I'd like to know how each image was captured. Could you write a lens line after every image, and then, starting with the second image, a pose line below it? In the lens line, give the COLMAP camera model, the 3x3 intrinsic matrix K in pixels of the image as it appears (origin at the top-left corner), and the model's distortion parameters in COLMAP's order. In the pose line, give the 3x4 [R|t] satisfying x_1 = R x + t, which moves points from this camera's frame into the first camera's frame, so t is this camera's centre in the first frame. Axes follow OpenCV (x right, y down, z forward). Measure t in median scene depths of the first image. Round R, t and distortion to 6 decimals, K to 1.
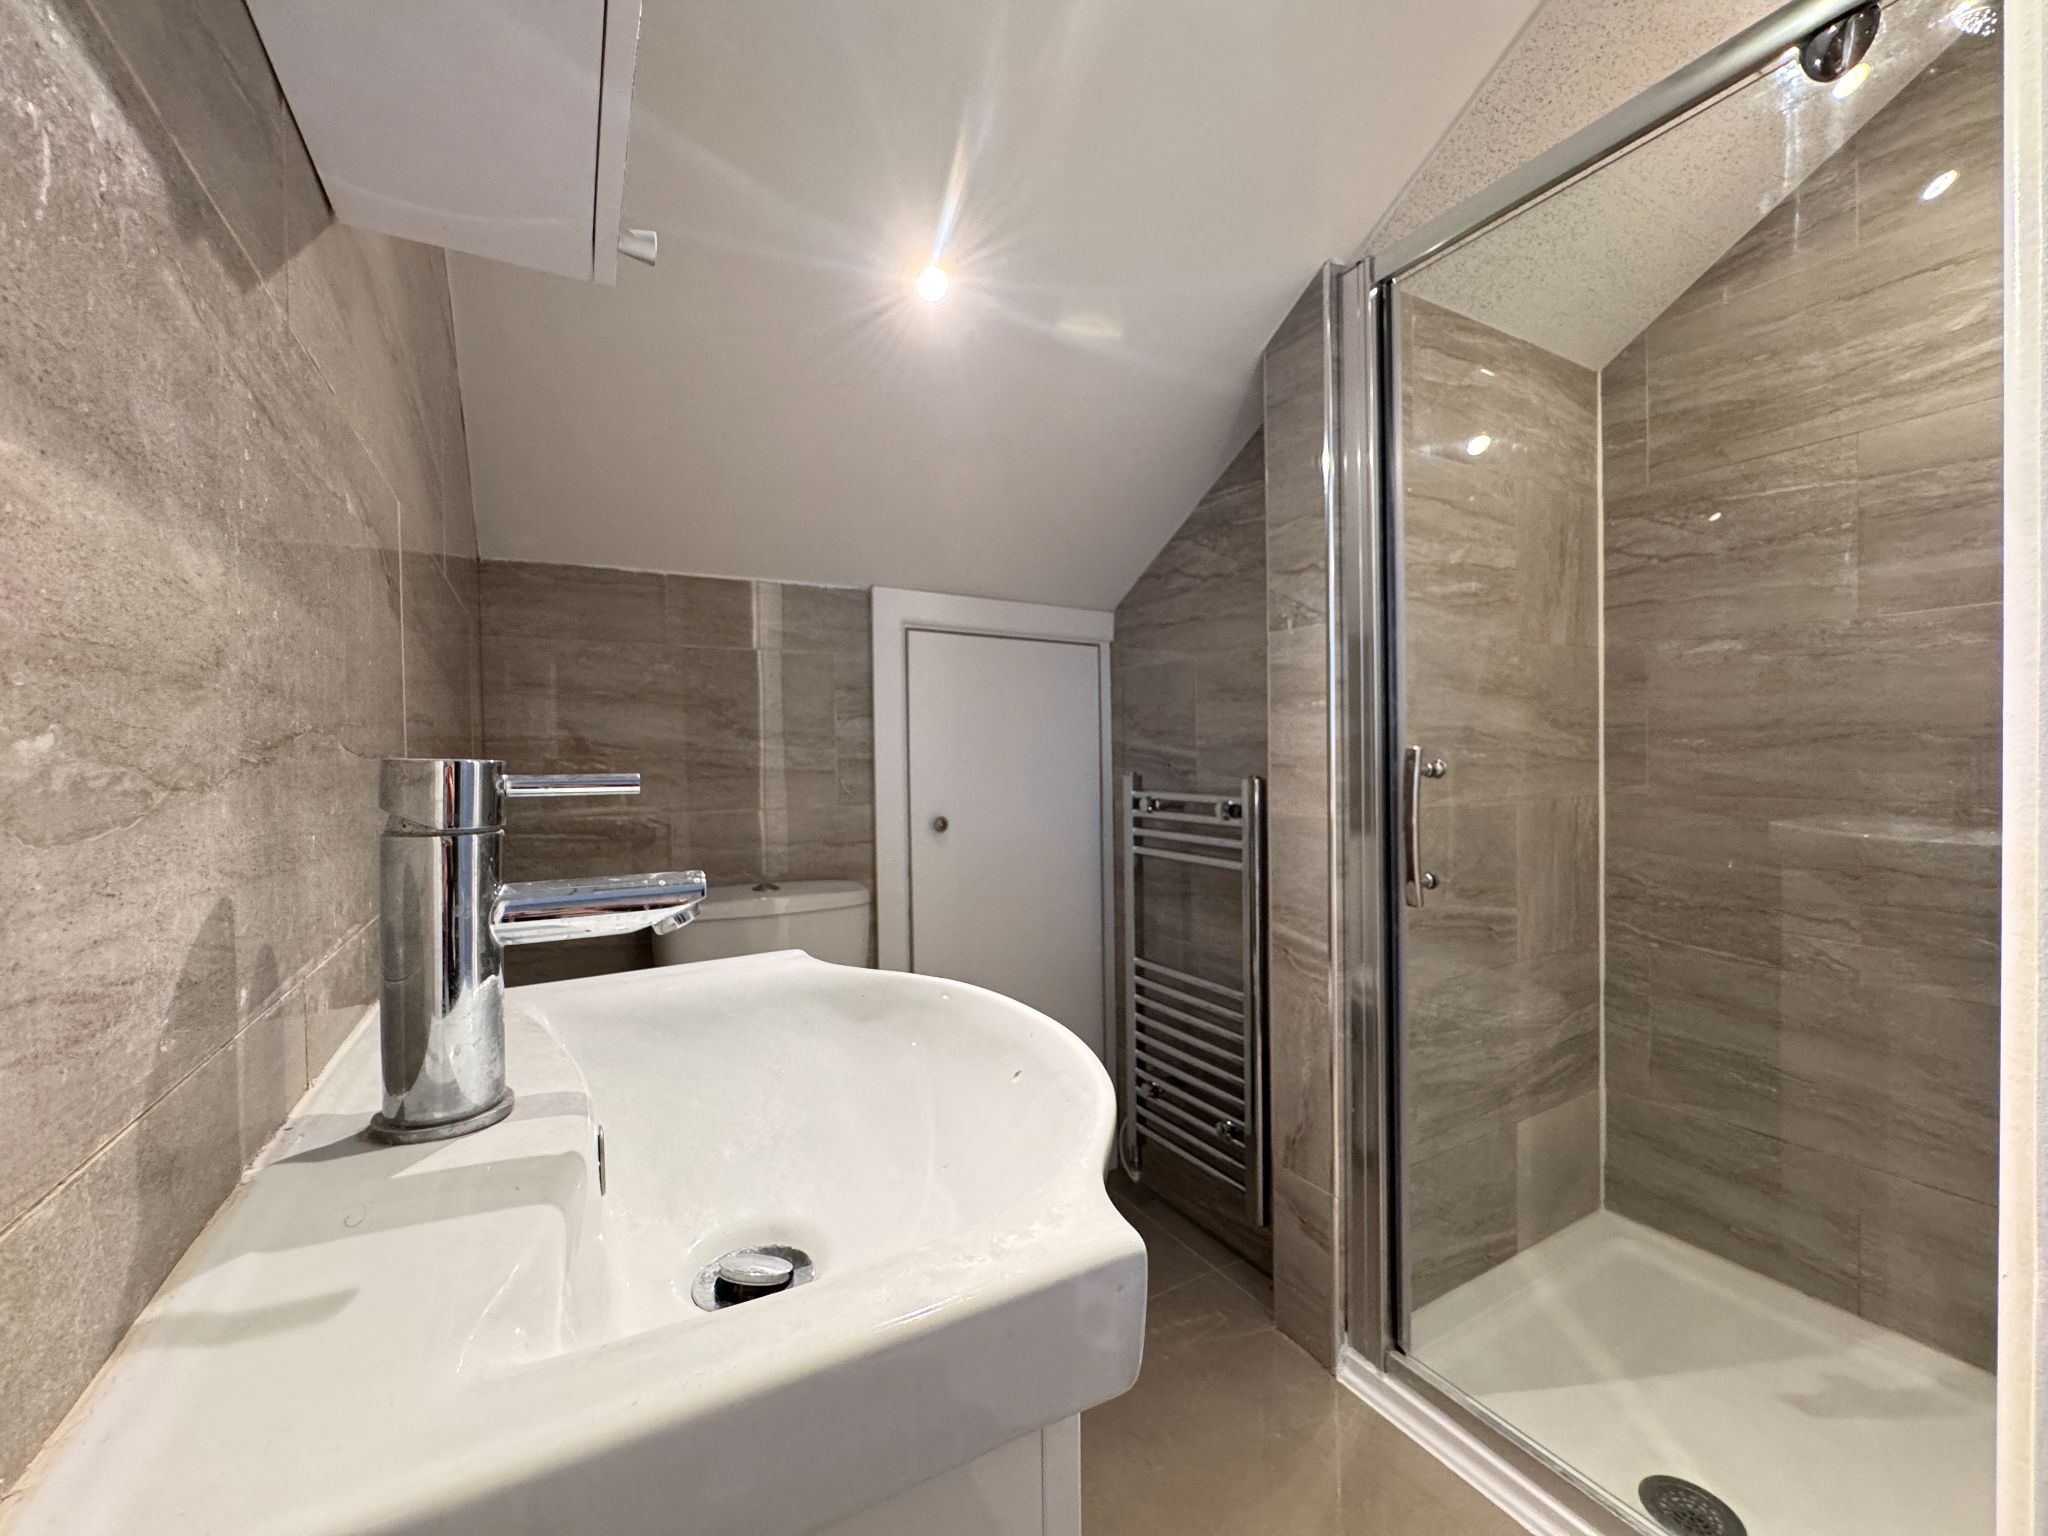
lens RADIAL K [[816.9, 0, 1023.7], [0, 816.9, 765.7], [0, 0, 1]] dist [-0.002153, -0.000085]
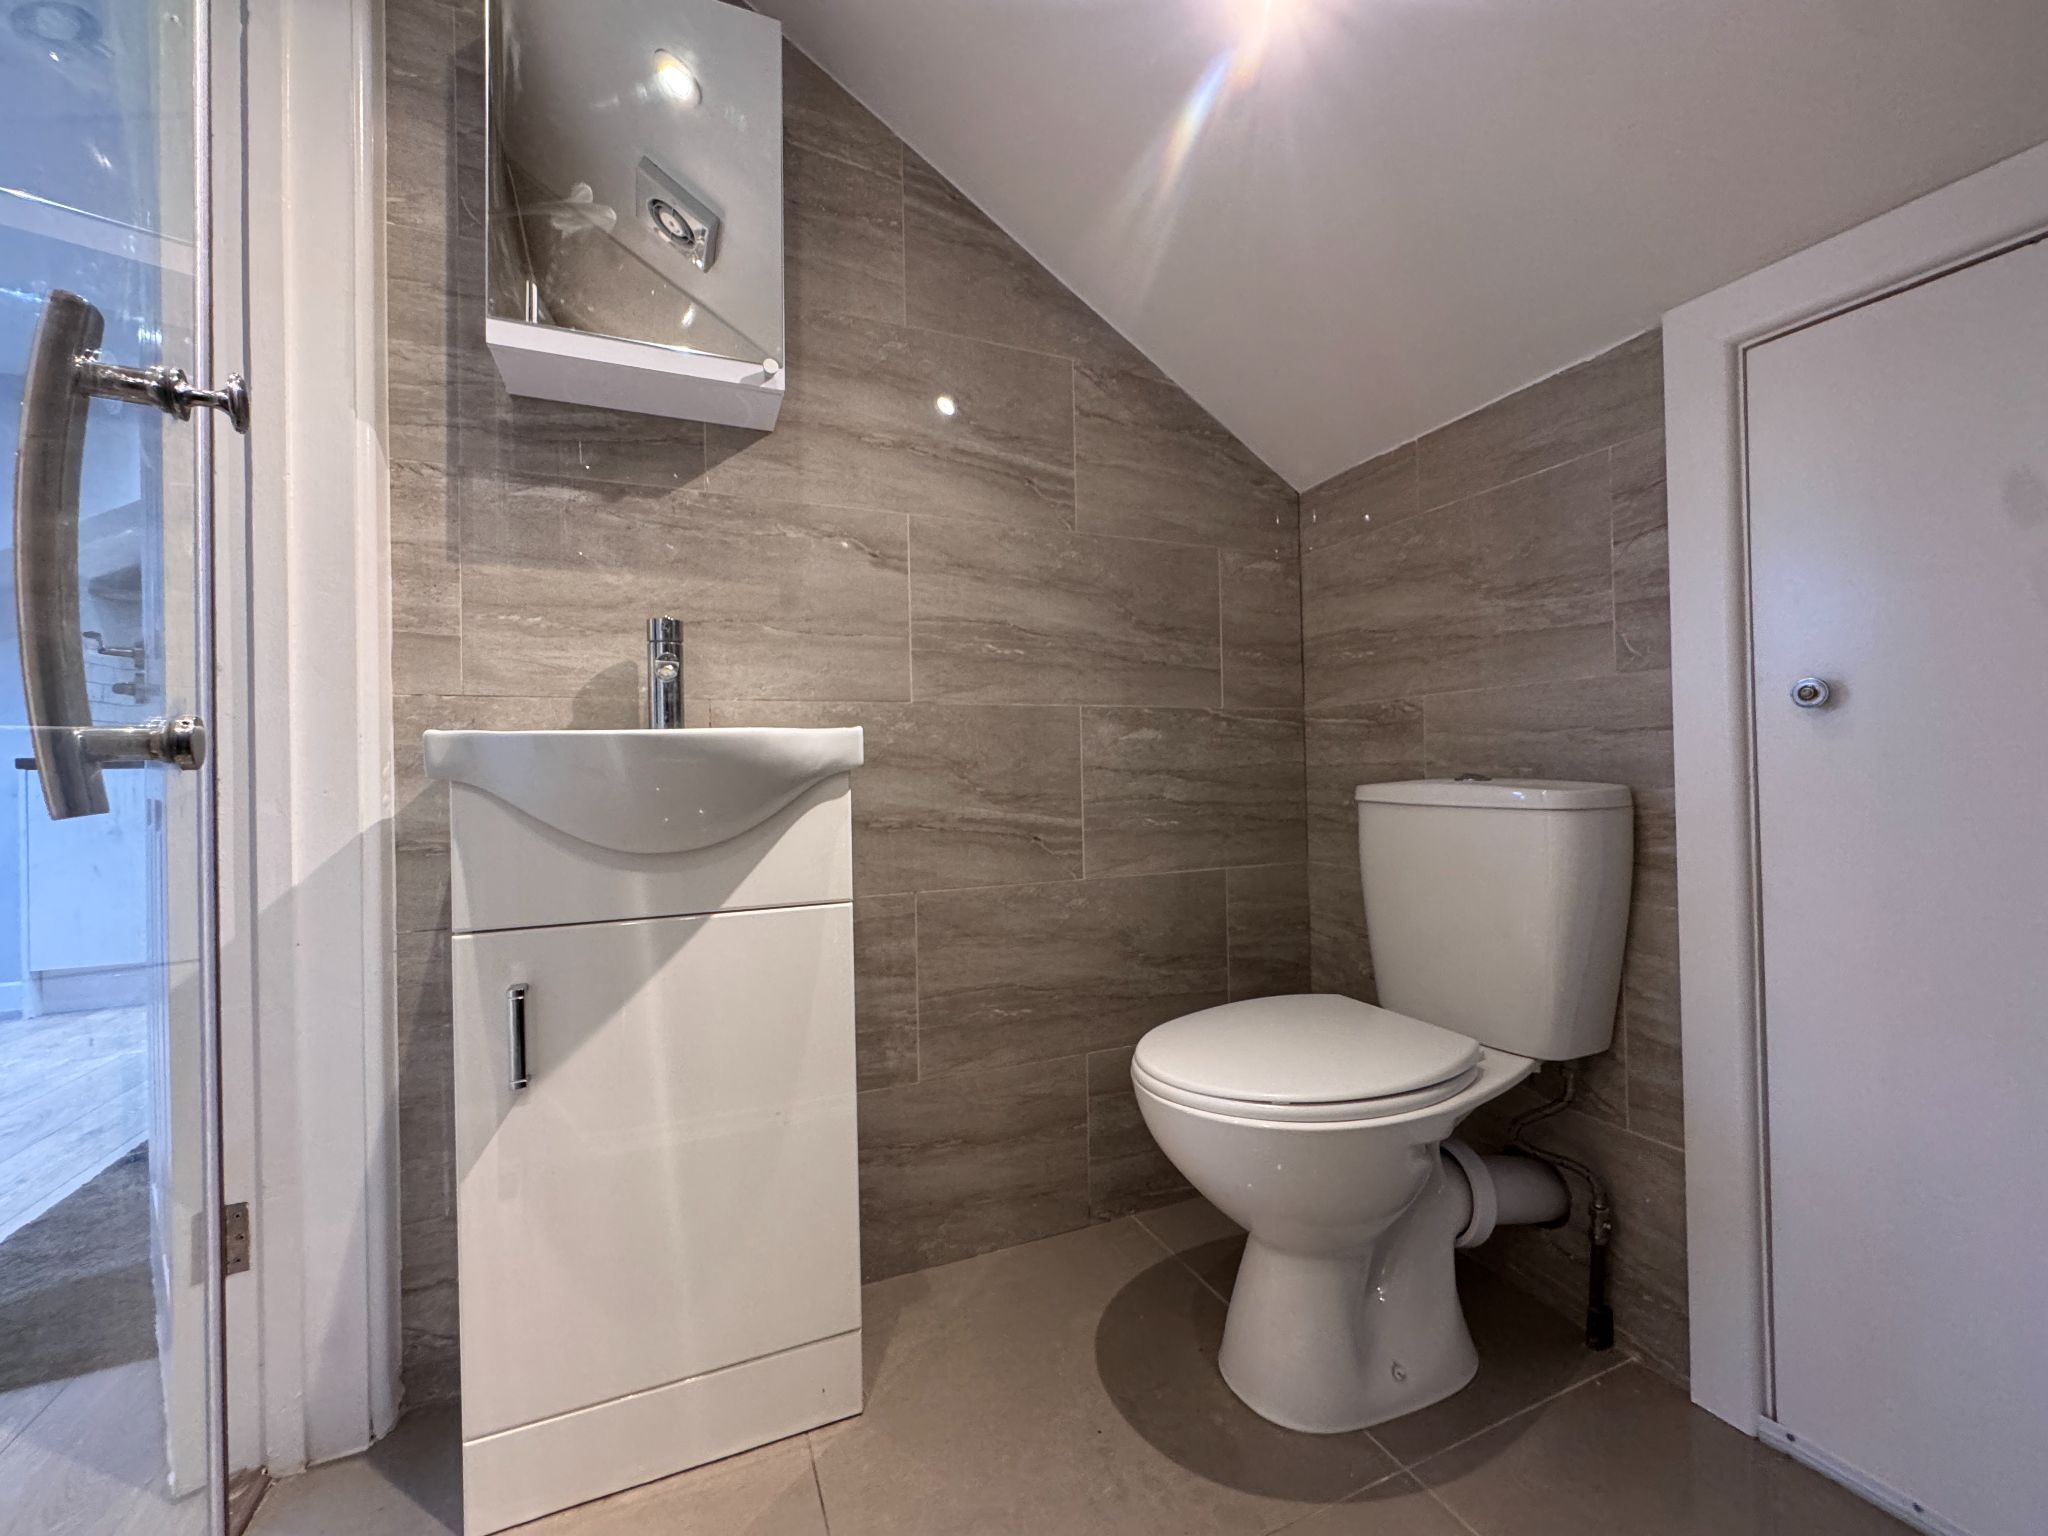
lens RADIAL K [[816.9, 0, 1021.5], [0, 816.9, 764.9], [0, 0, 1]] dist [-0.002153, -0.000085]
pose [[-0.092699, 0.009149, -0.995652, 0.518596], [0.009215, 0.999923, 0.008331, 0.121632], [0.995652, -0.008403, -0.092776, 0.613485]]
